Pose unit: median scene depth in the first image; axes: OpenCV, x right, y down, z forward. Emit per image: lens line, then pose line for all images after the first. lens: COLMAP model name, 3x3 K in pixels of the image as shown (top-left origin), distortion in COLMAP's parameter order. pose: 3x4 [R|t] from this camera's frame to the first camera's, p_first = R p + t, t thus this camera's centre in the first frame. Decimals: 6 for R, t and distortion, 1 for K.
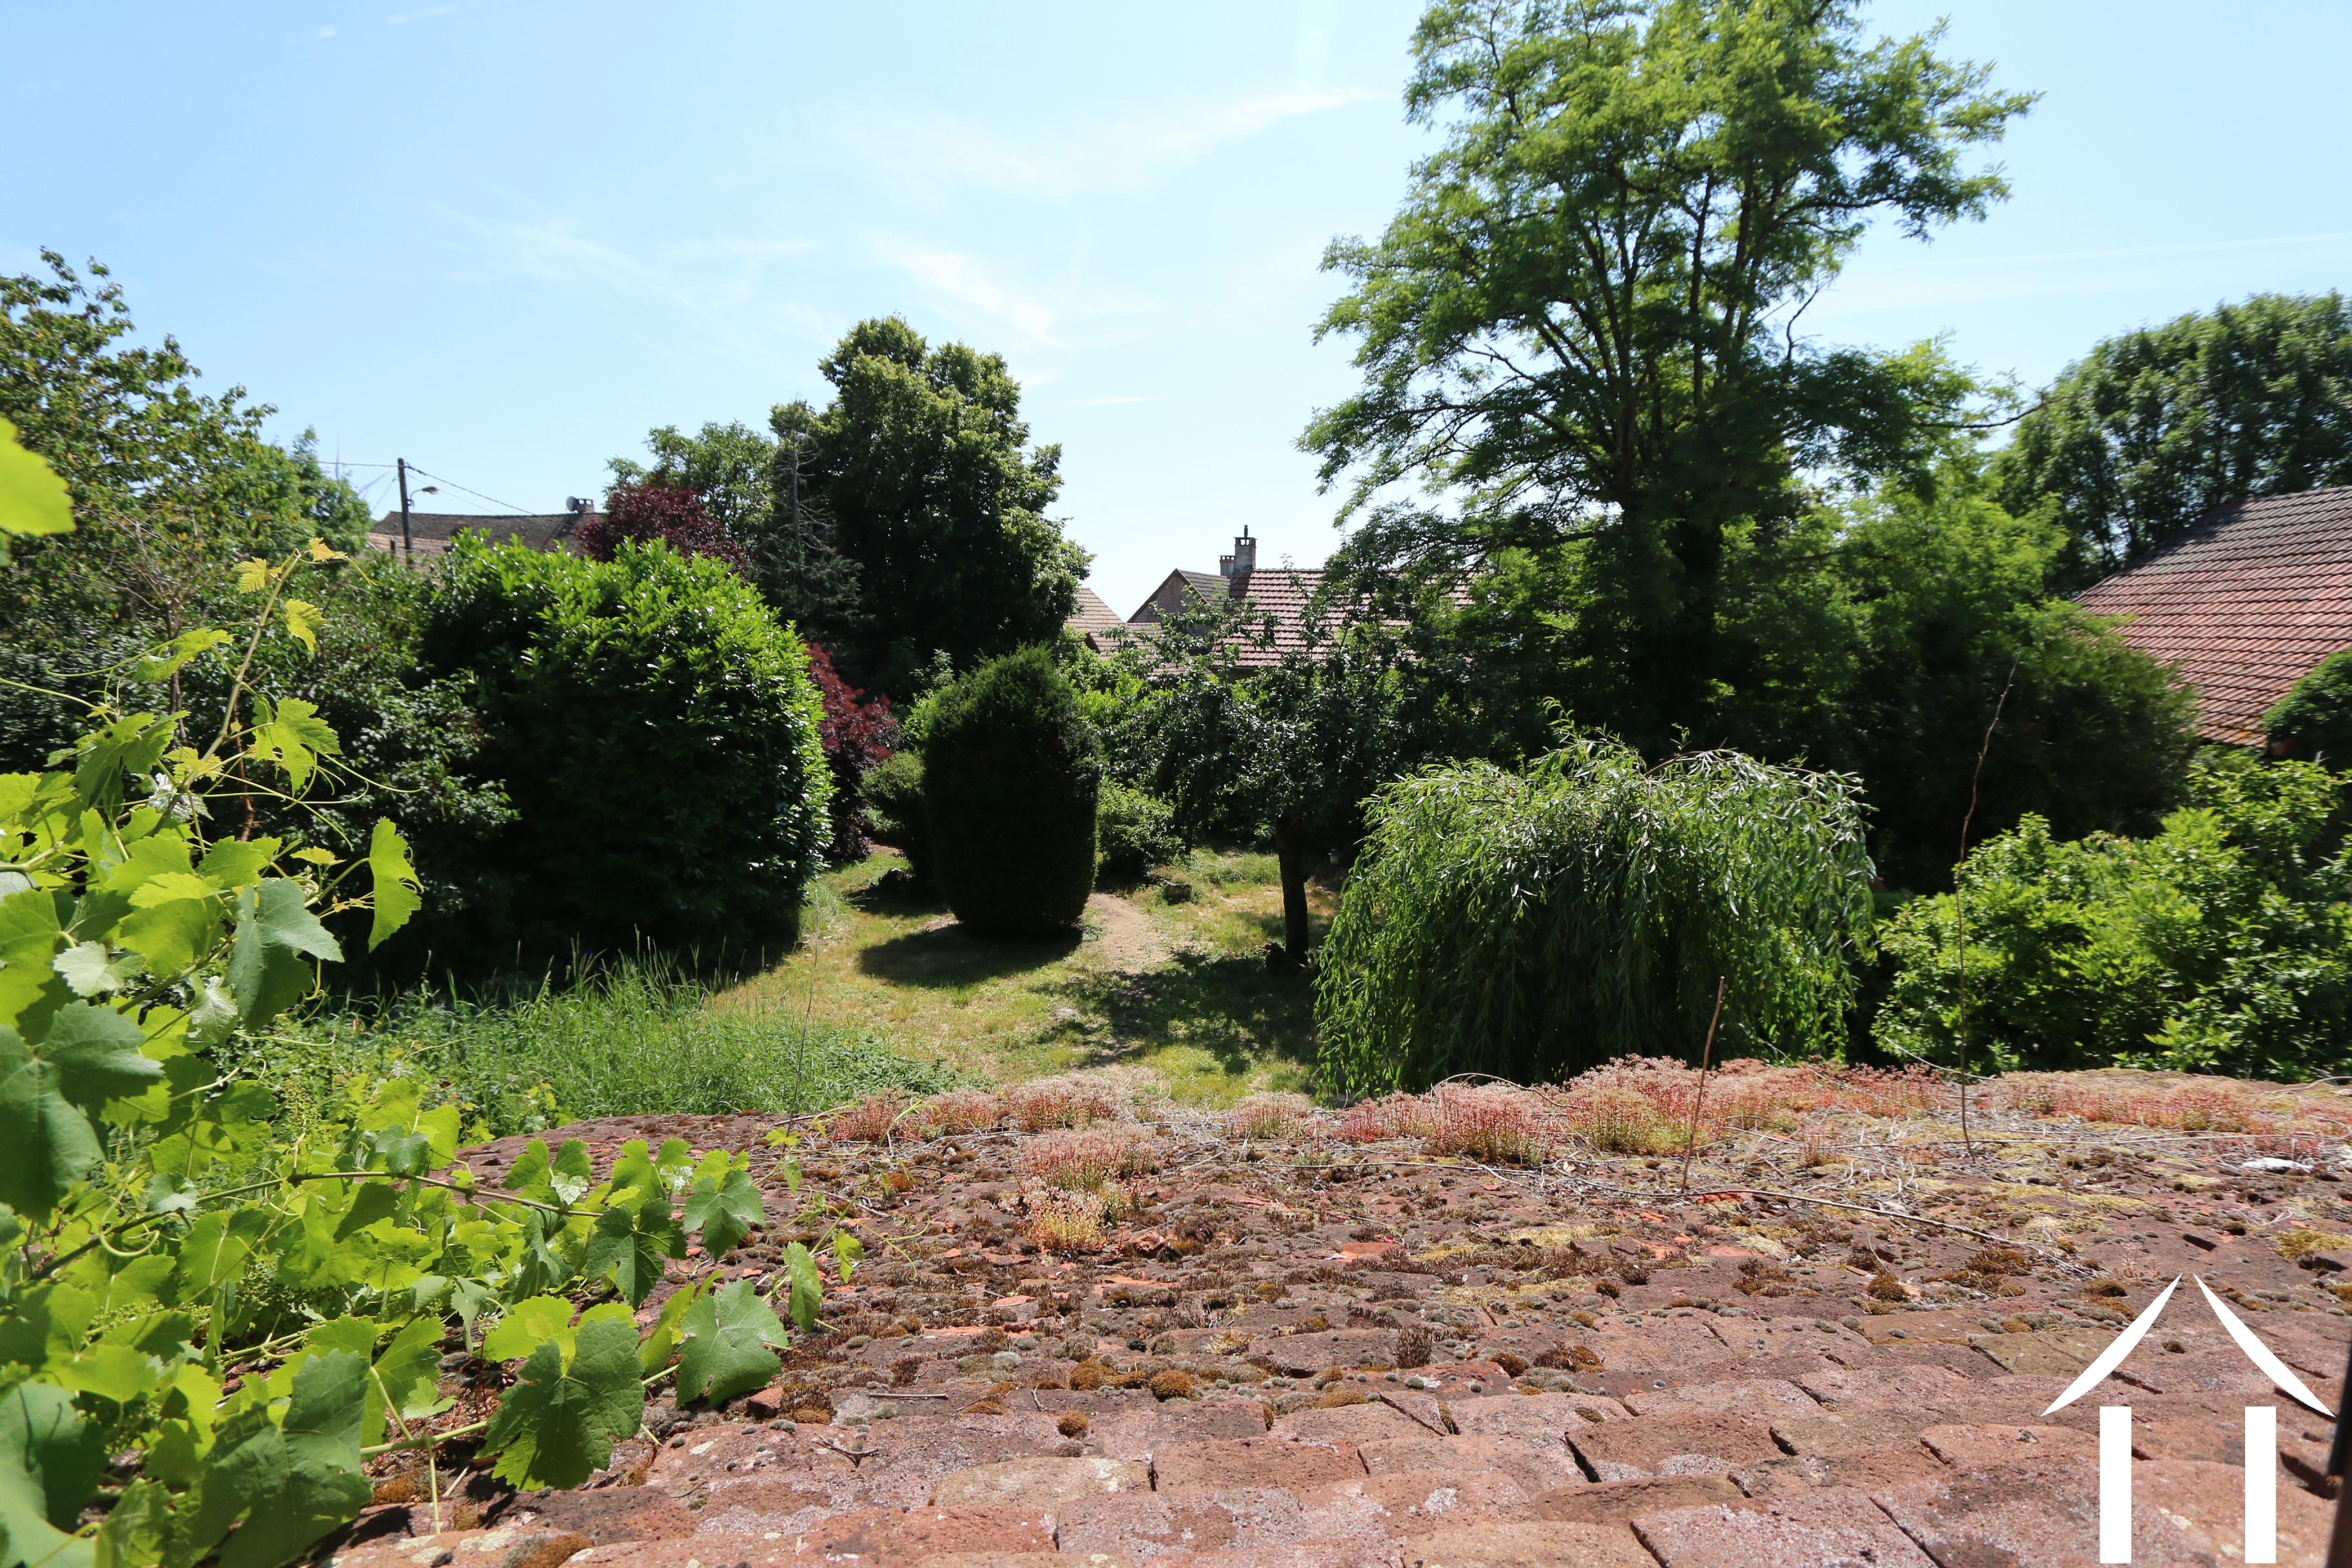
lens RADIAL K [[1089.1, 0, 1174.4], [0, 1089.1, 774.7], [0, 0, 1]] dist [-0.012922, 0.000858]
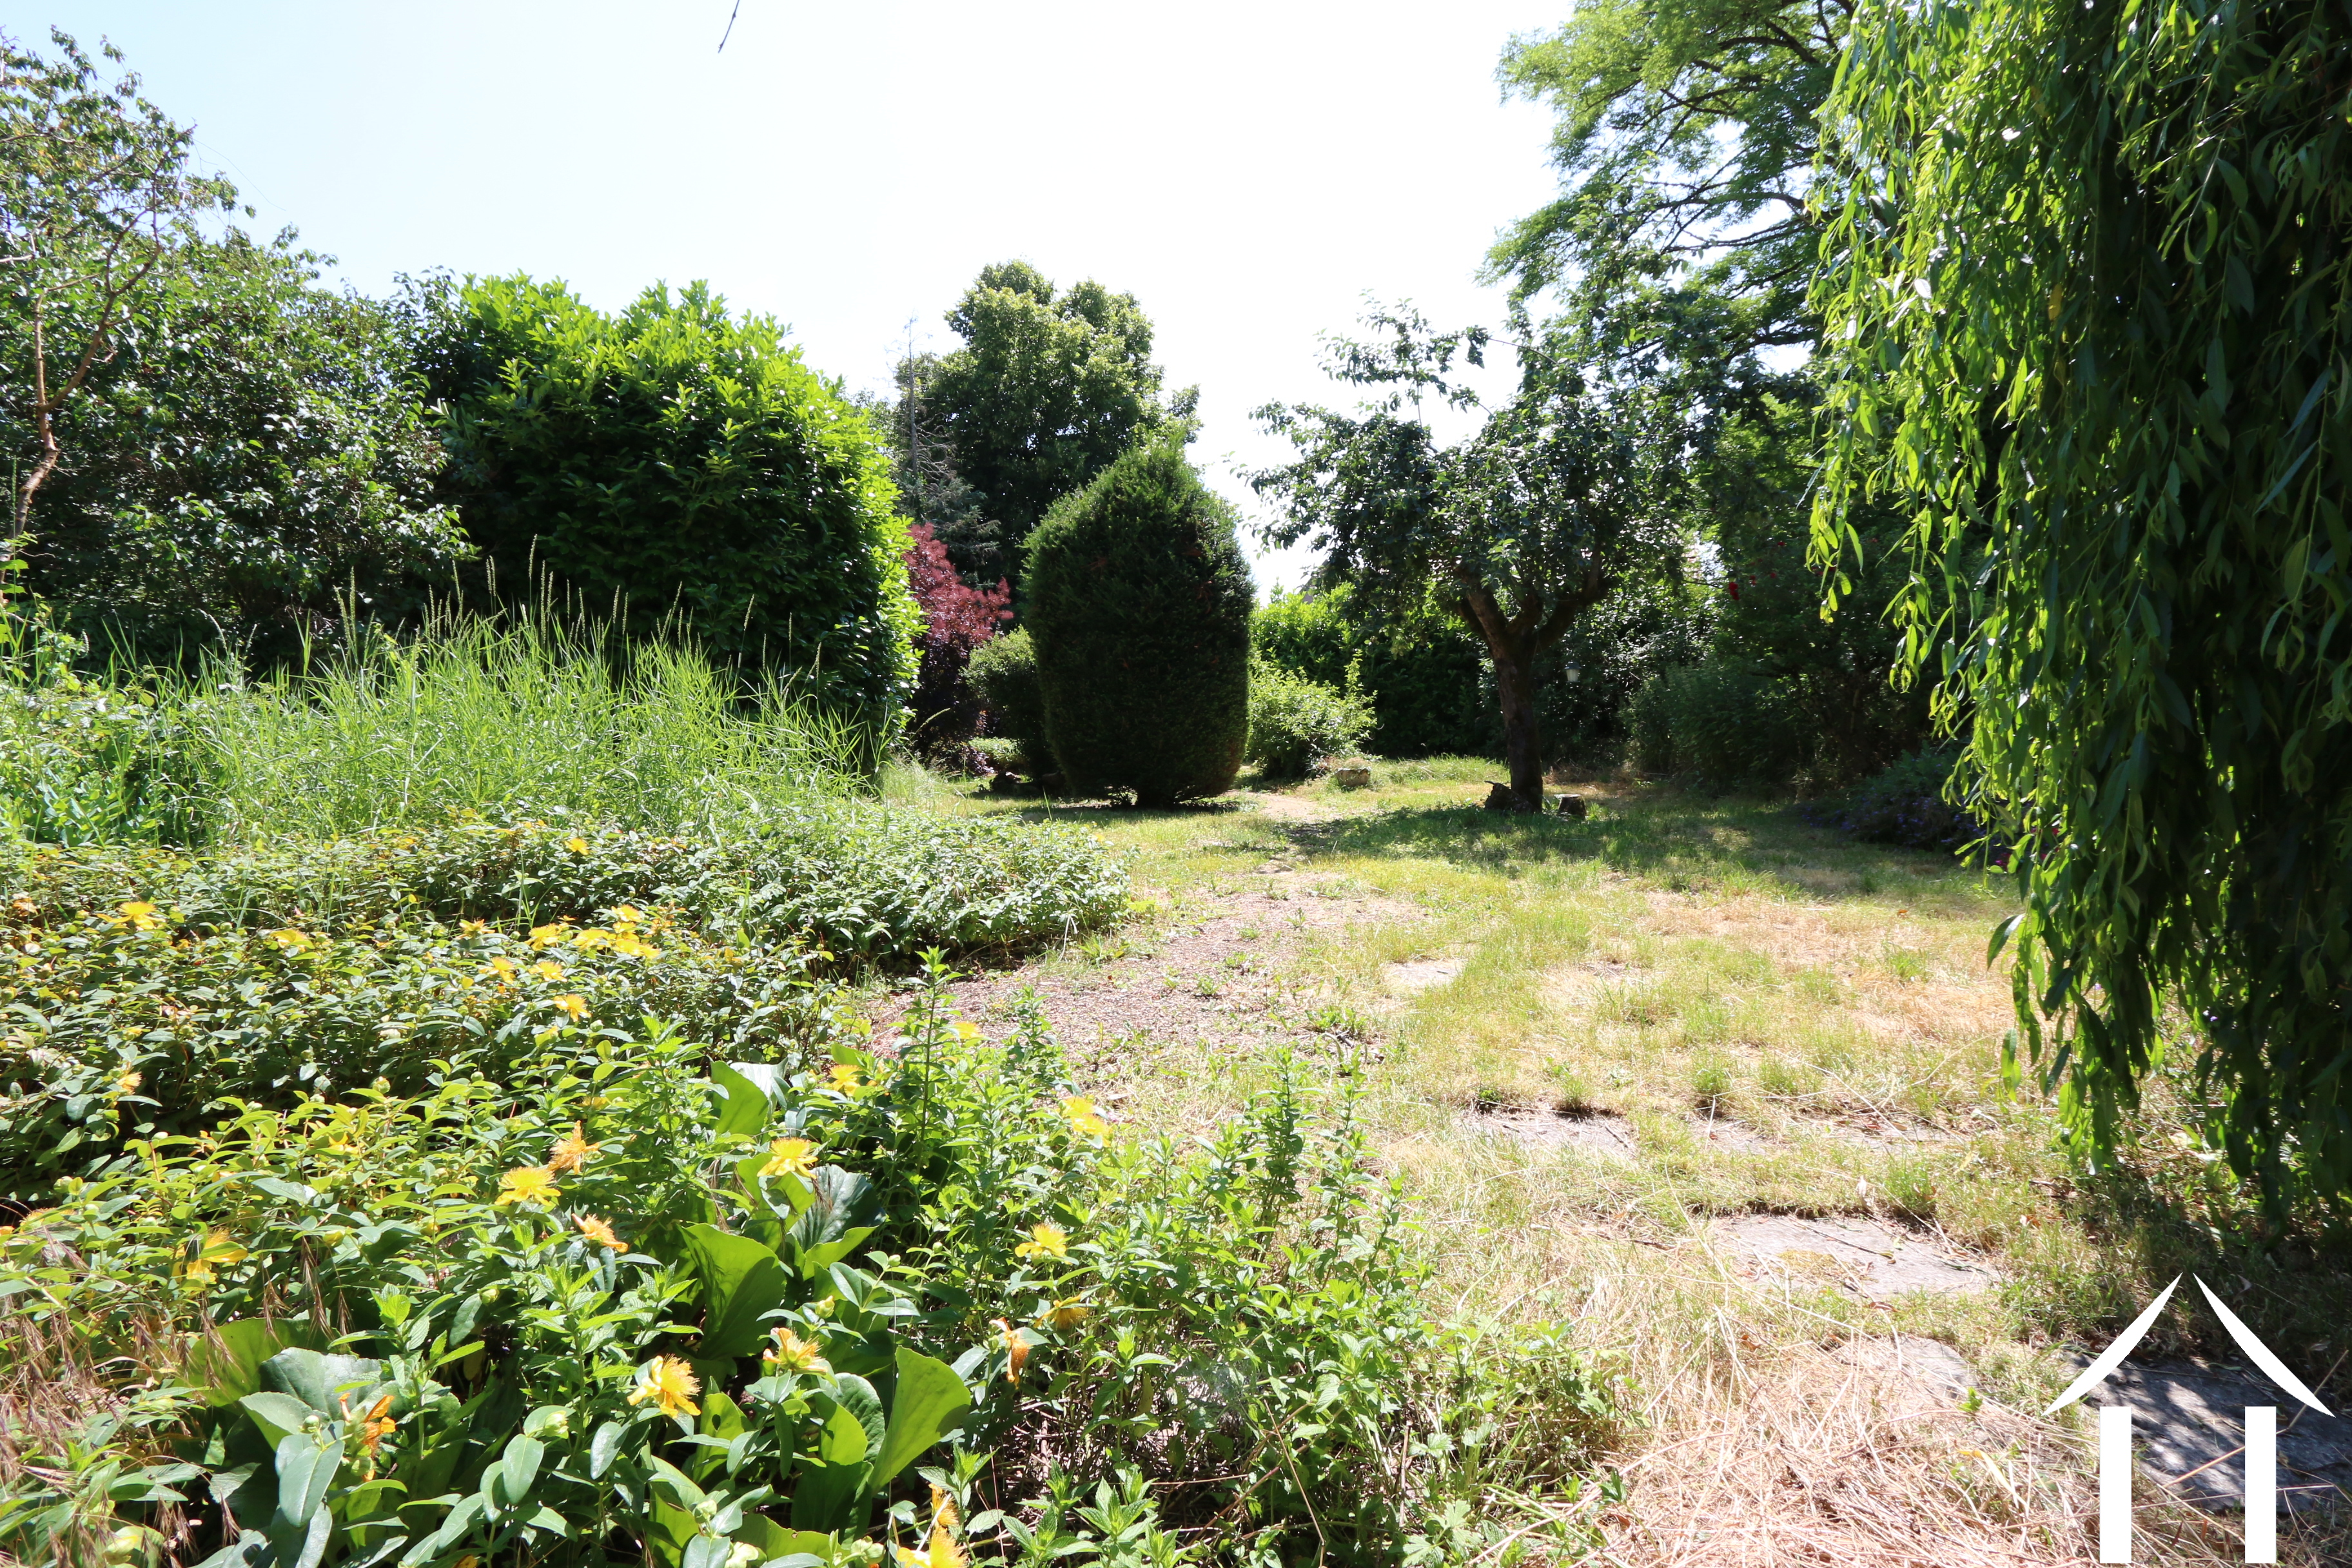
lens RADIAL K [[1089.1, 0, 1175.0], [0, 1089.1, 793.1], [0, 0, 1]] dist [-0.012922, 0.000858]
pose [[0.990243, -0.026641, -0.136782, -0.009476], [0.023172, 0.999370, -0.026889, 0.075627], [0.137413, 0.023457, 0.990236, 0.103038]]
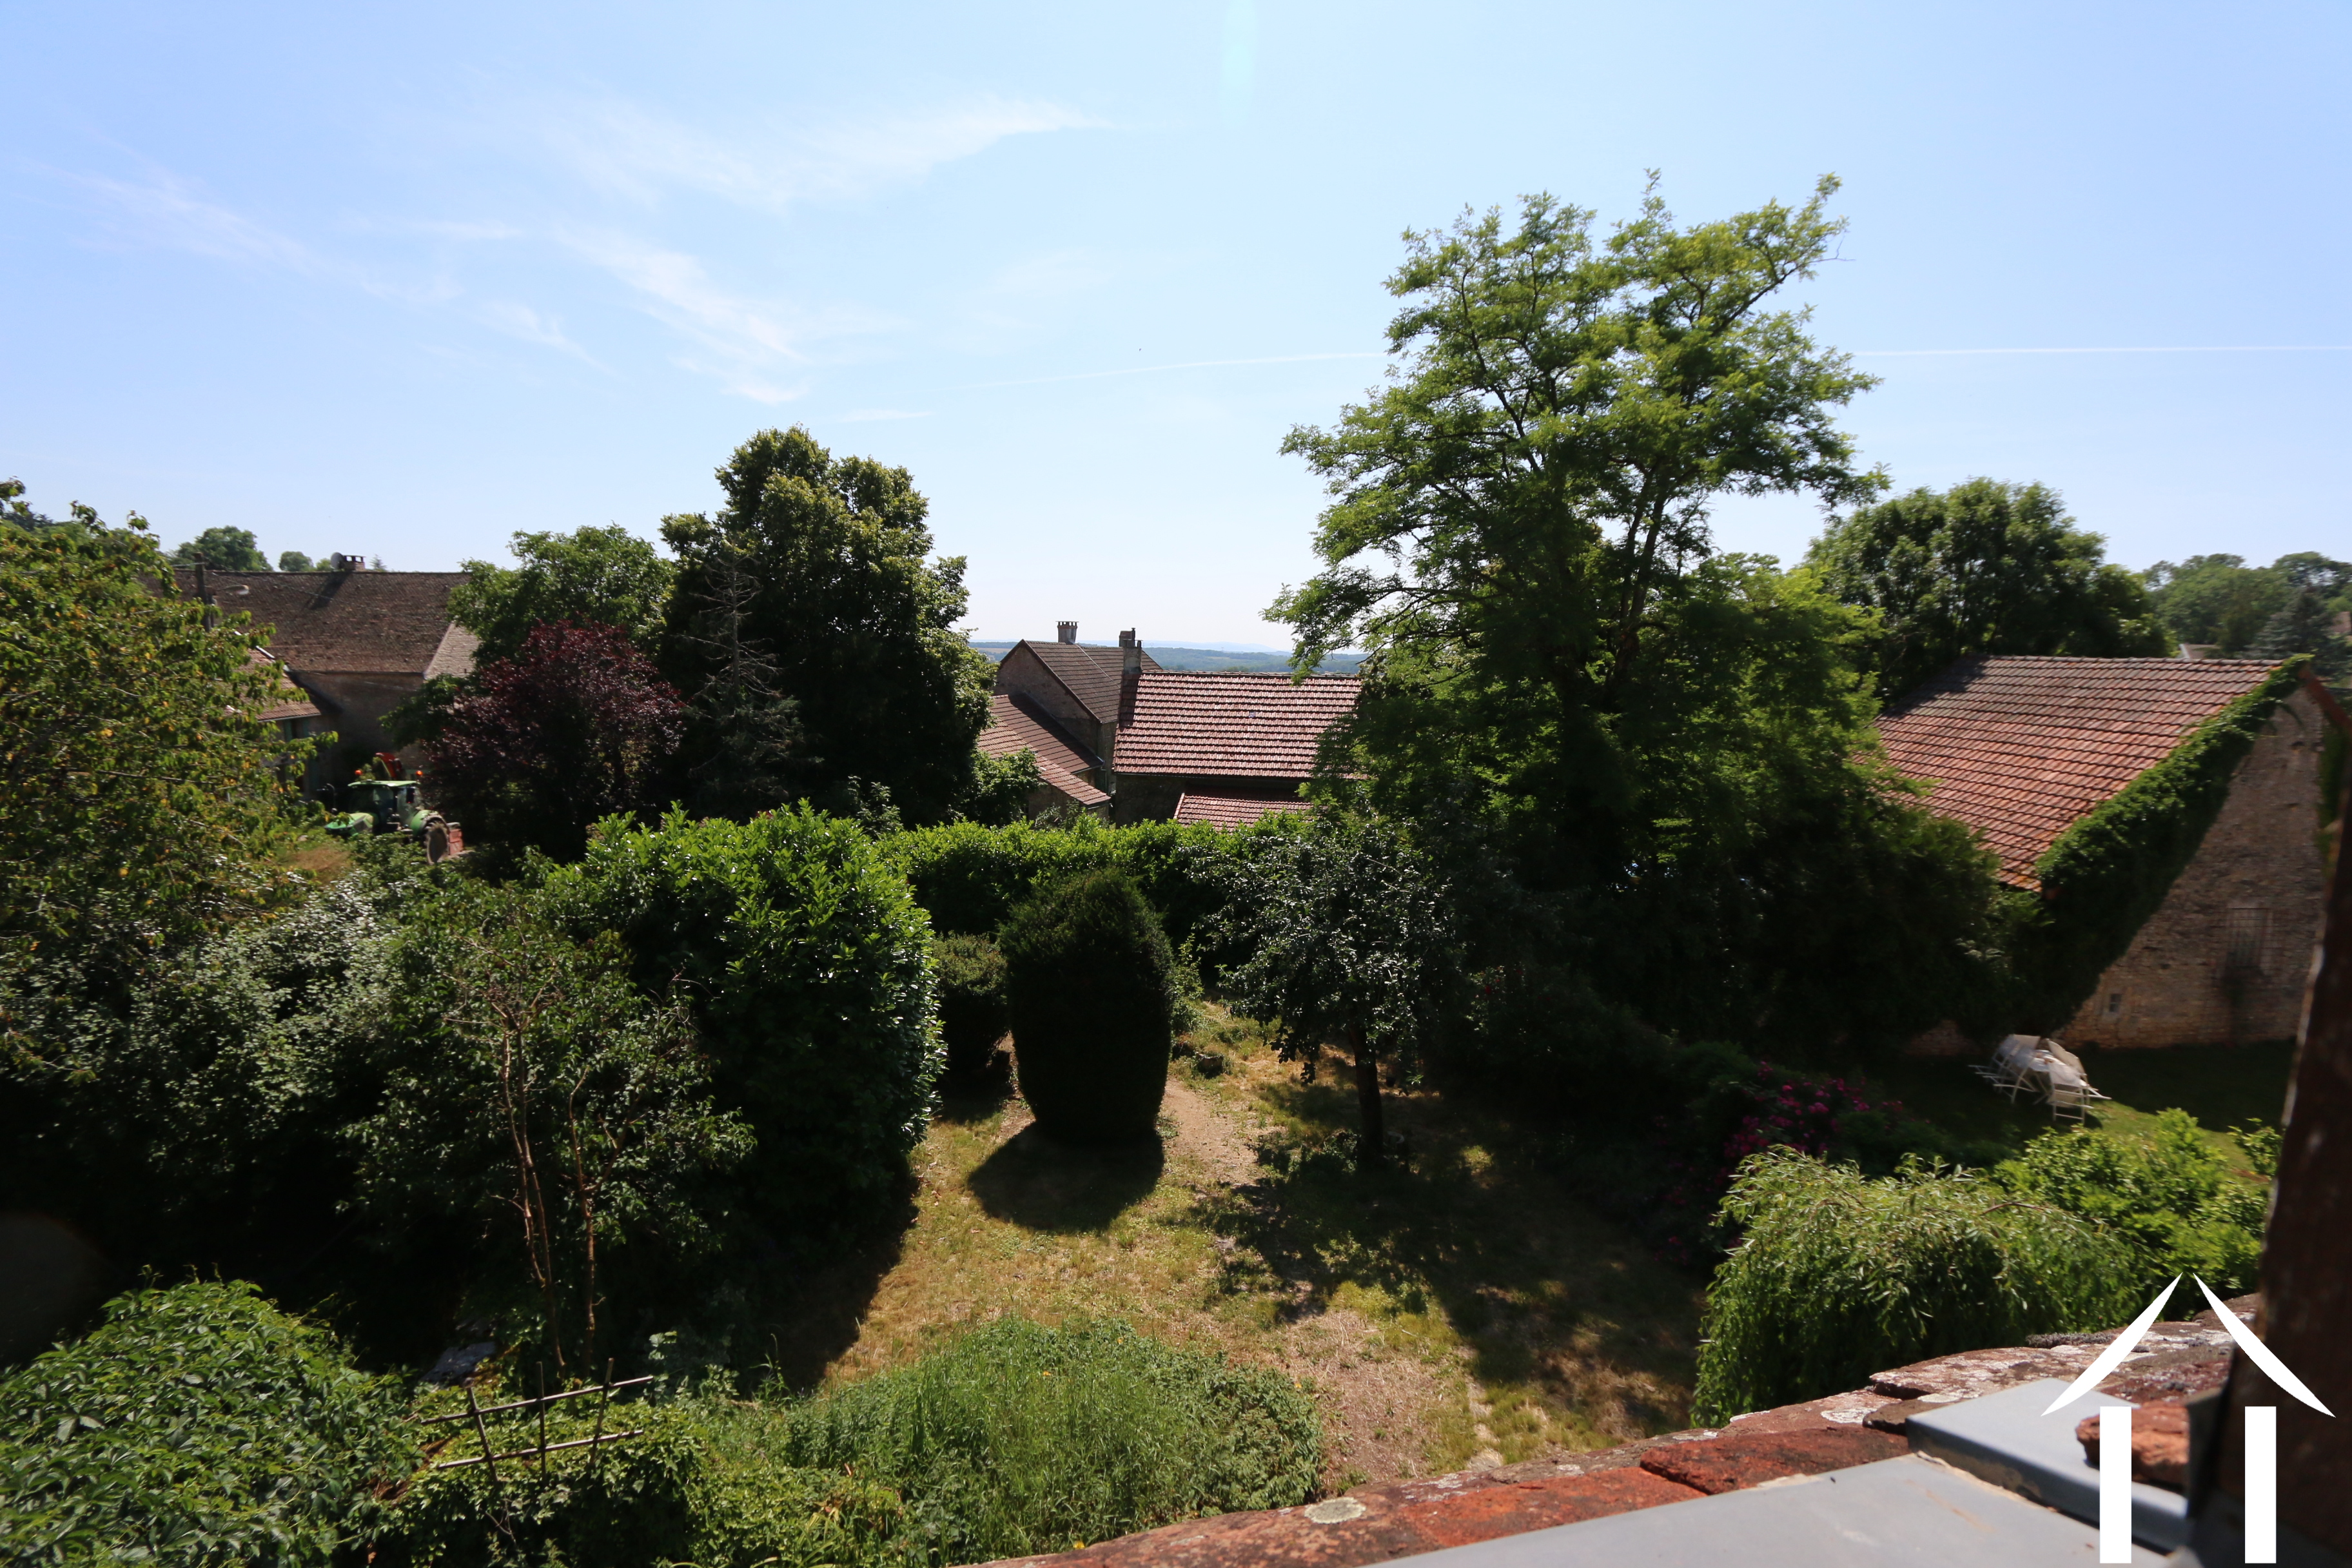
lens RADIAL K [[1089.1, 0, 1185.3], [0, 1089.1, 782.0], [0, 0, 1]] dist [-0.012922, 0.000858]
pose [[0.977245, -0.021818, 0.210989, -0.137860], [0.024024, 0.999680, -0.007898, -0.092296], [-0.210750, 0.012787, 0.977456, -0.027302]]
